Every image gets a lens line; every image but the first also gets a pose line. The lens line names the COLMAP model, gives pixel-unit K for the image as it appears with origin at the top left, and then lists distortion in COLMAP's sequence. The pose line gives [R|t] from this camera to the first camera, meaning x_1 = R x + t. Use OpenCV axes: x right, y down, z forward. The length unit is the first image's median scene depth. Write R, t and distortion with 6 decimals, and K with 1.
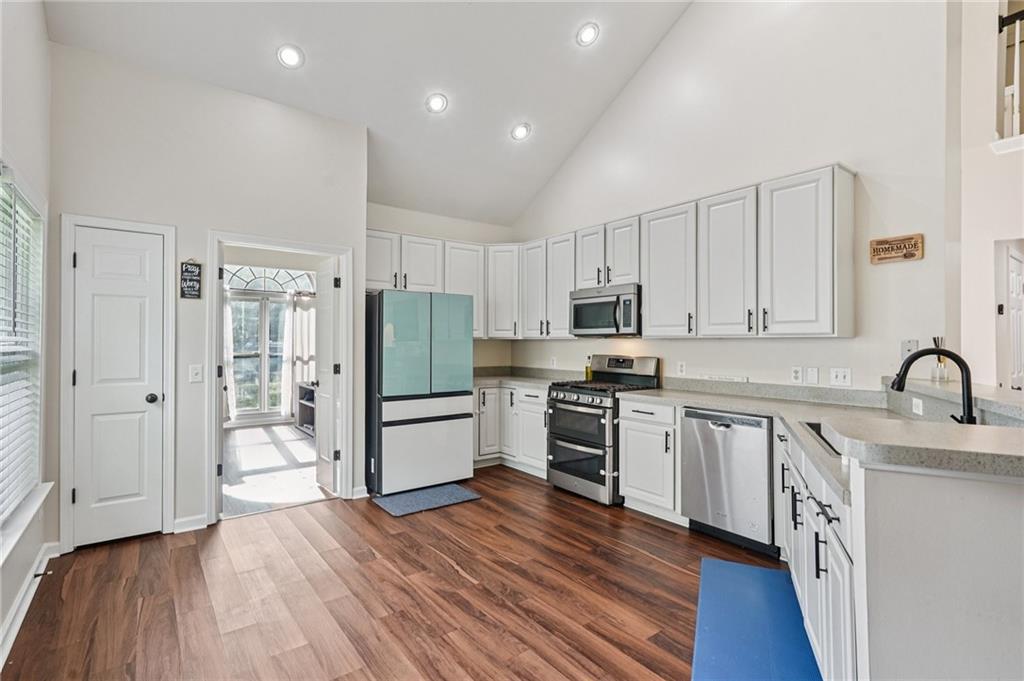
lens RADIAL K [[480.0, 0, 505.3], [0, 480.0, 342.6], [0, 0, 1]] dist [-0.005711, 0.004441]
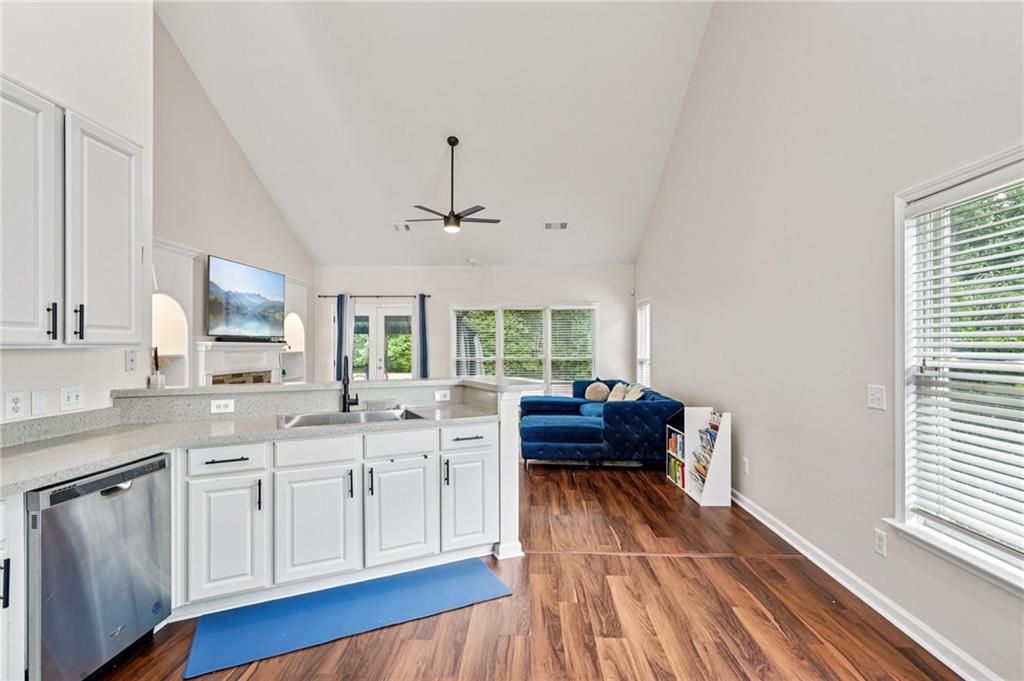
lens RADIAL K [[480.0, 0, 505.7], [0, 480.0, 346.6], [0, 0, 1]] dist [-0.005711, 0.004441]
pose [[-0.765679, -0.005113, 0.643203, -0.263328], [-0.000604, 0.999974, 0.007231, -0.014226], [-0.643223, 0.005148, -0.765661, 0.897985]]
